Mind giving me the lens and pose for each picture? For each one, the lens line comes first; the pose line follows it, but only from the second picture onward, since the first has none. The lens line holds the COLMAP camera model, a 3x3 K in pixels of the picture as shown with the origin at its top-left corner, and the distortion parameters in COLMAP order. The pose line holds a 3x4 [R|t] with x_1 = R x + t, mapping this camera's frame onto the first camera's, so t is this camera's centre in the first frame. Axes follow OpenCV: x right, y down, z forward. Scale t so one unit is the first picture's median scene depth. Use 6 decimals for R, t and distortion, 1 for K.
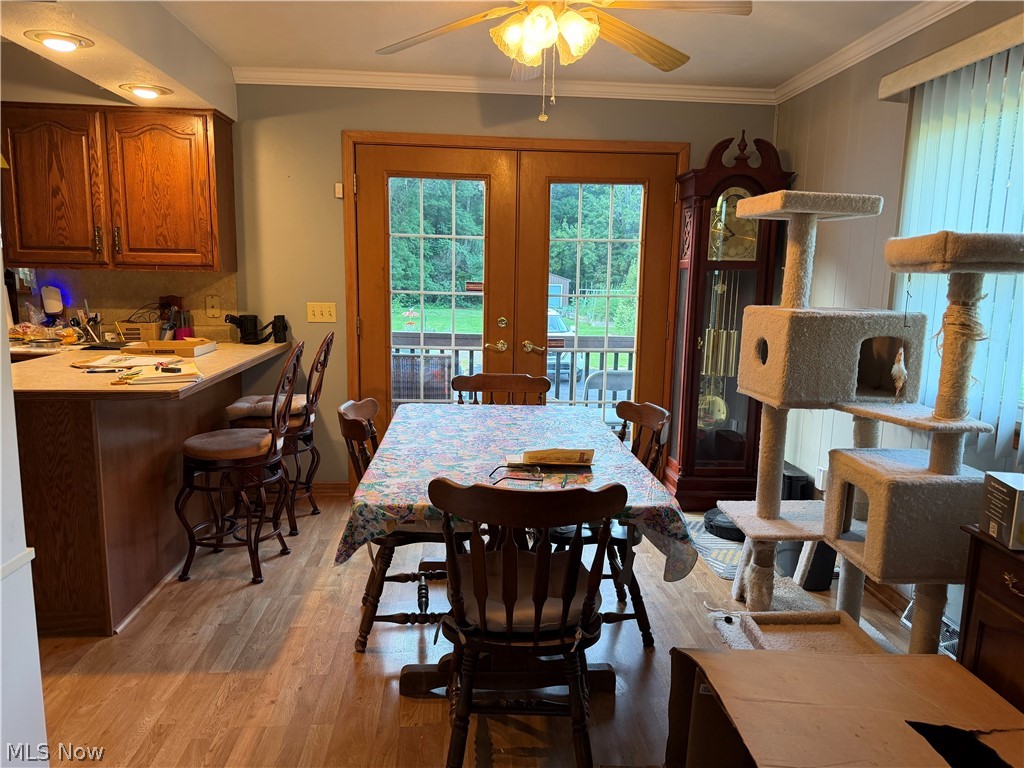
lens RADIAL K [[729.0, 0, 515.3], [0, 729.0, 387.4], [0, 0, 1]] dist [0.006124, -0.005679]
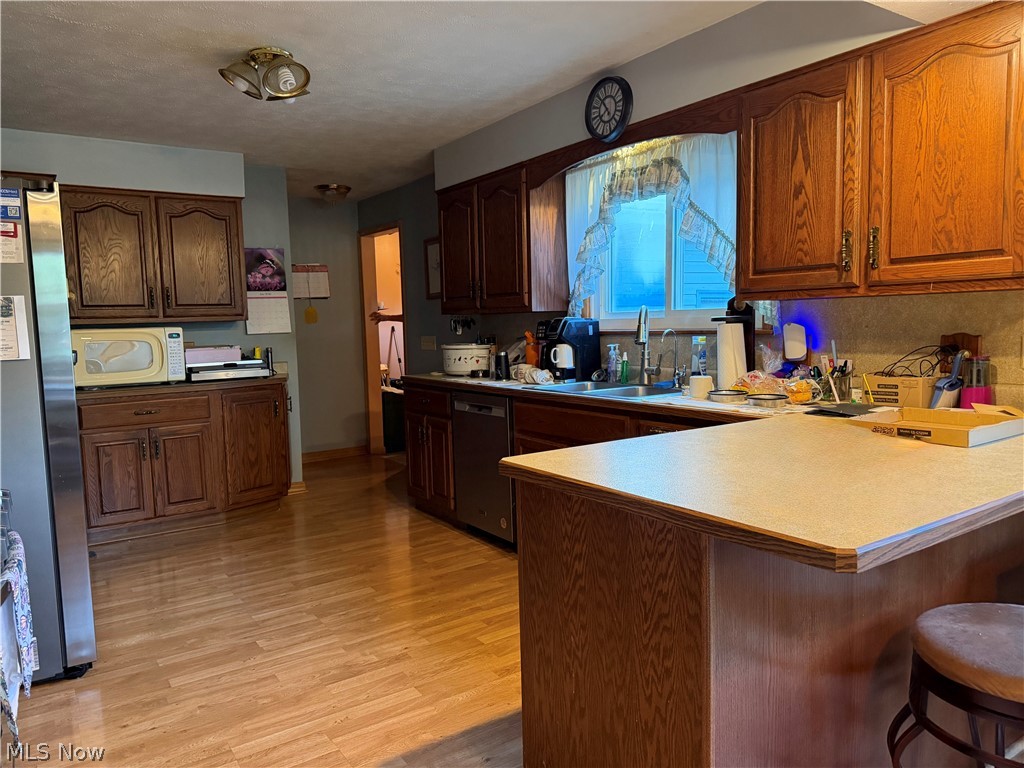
lens RADIAL K [[729.0, 0, 515.3], [0, 729.0, 387.4], [0, 0, 1]] dist [0.006124, -0.005679]
pose [[0.495824, 0.047350, -0.867131, -0.136947], [-0.100827, 0.994898, -0.003325, -0.045412], [0.862550, 0.089079, 0.498069, 0.417853]]
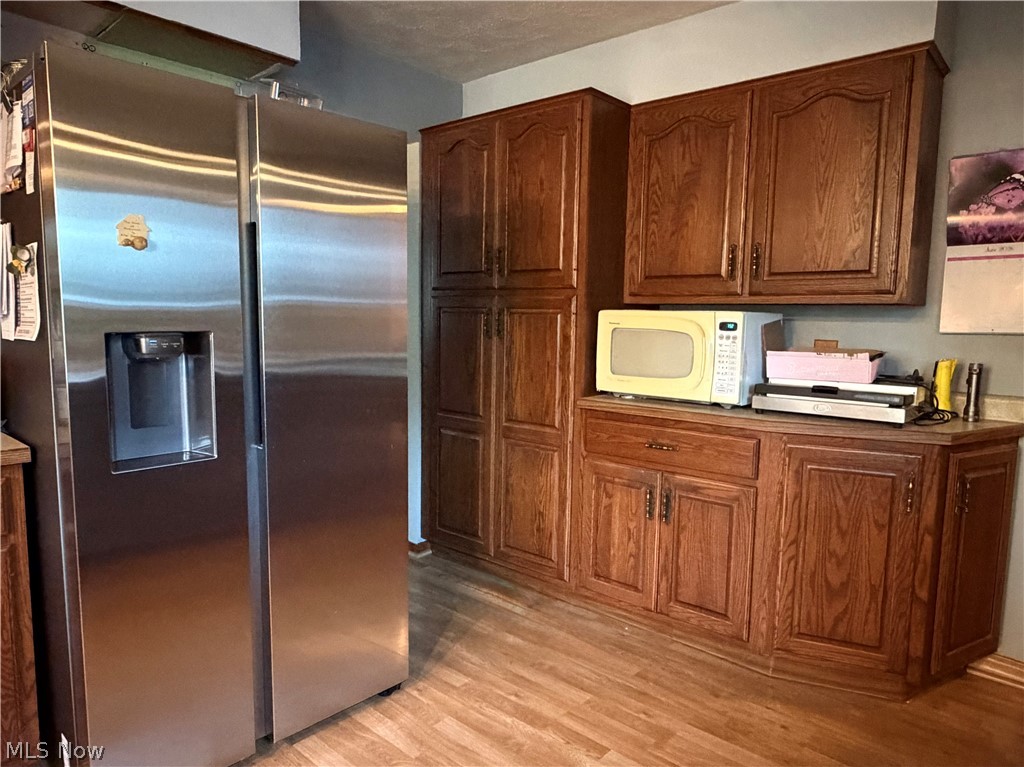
lens RADIAL K [[678.4, 0, 512.0], [0, 678.4, 383.5], [0, 0, 1]] dist [0.003692, 0.000932]
pose [[-0.718811, 0.043448, -0.693847, -0.403408], [-0.137672, 0.969383, 0.203328, -0.075650], [0.681438, 0.241677, -0.690822, 0.574390]]
